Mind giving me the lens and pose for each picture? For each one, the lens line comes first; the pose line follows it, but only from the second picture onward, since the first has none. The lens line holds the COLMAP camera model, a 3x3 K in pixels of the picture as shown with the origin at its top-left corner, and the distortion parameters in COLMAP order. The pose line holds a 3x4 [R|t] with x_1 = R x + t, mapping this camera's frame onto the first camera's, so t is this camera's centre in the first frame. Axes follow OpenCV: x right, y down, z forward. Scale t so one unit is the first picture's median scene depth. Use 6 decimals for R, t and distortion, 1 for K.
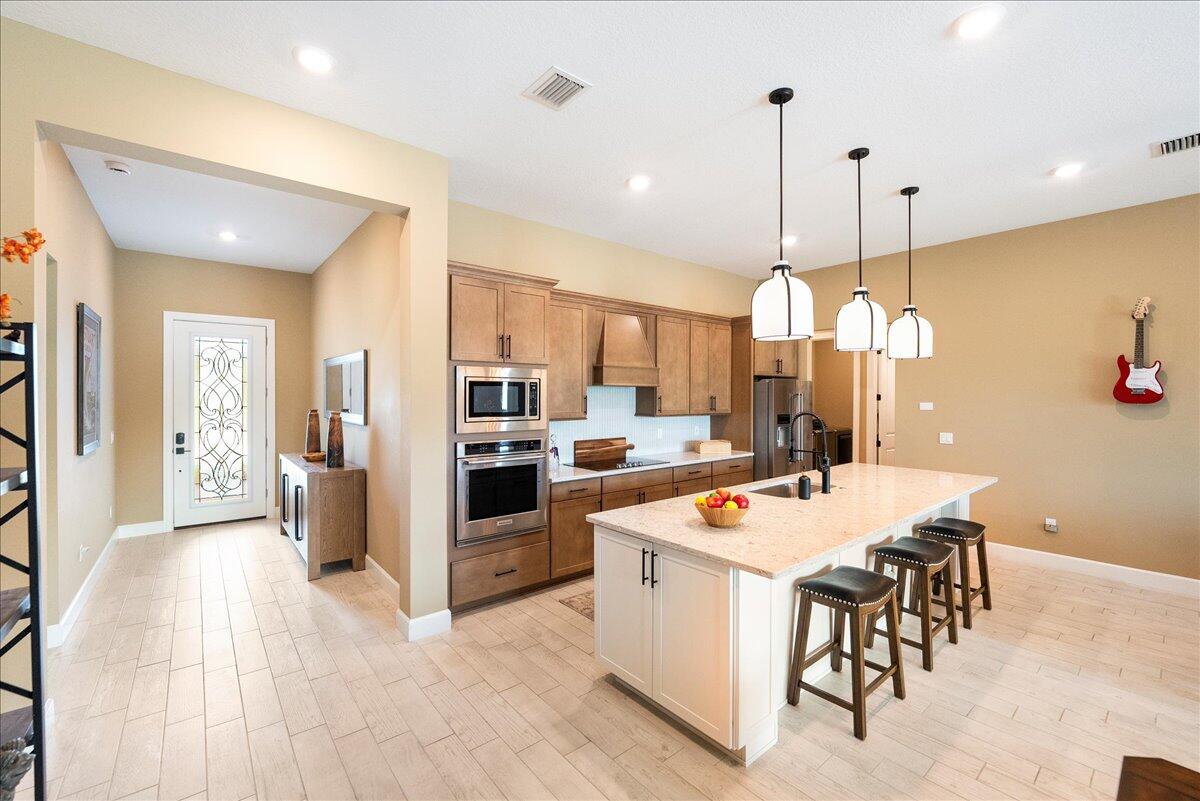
lens RADIAL K [[488.6, 0, 595.0], [0, 488.6, 390.9], [0, 0, 1]] dist [-0.002019, -0.000121]
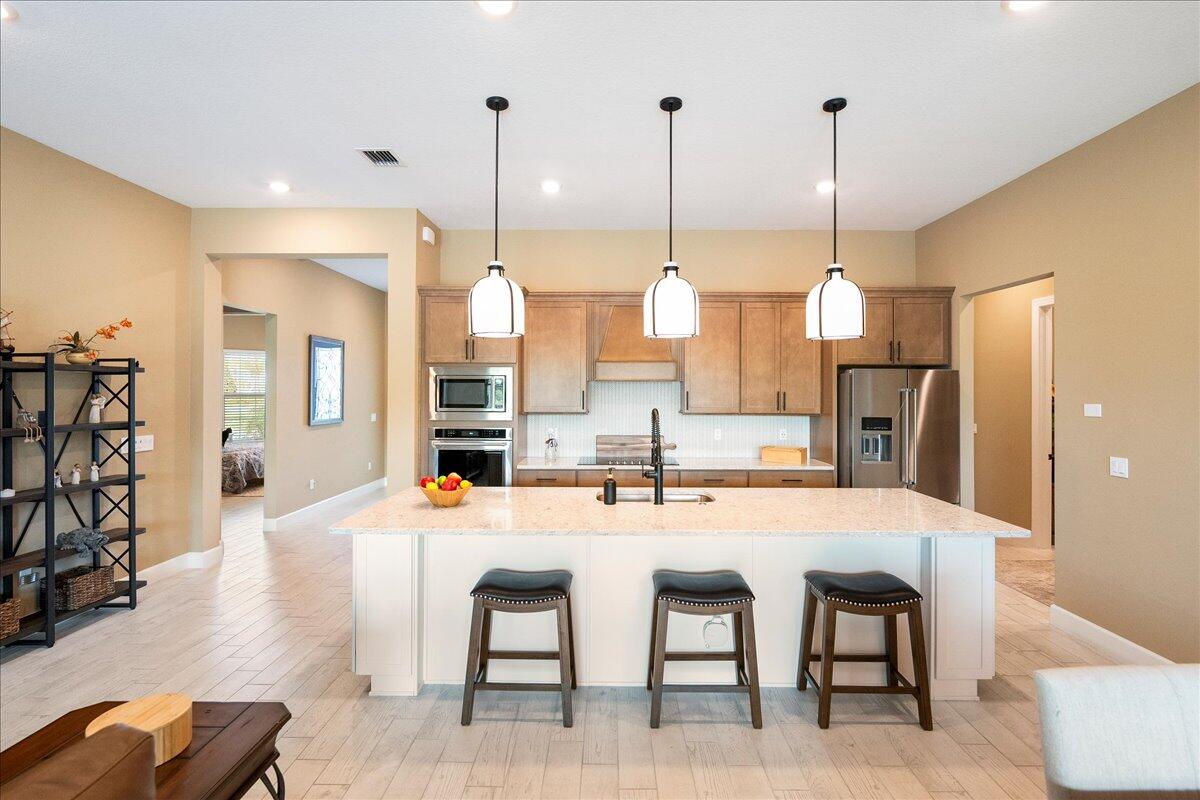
lens RADIAL K [[539.3, 0, 597.5], [0, 539.3, 383.8], [0, 0, 1]] dist [0.001636, 0.000556]
pose [[0.768368, -0.006052, -0.639980, 0.860831], [0.005660, 0.999980, -0.002661, -0.002187], [0.639984, -0.001577, 0.768387, 0.172883]]
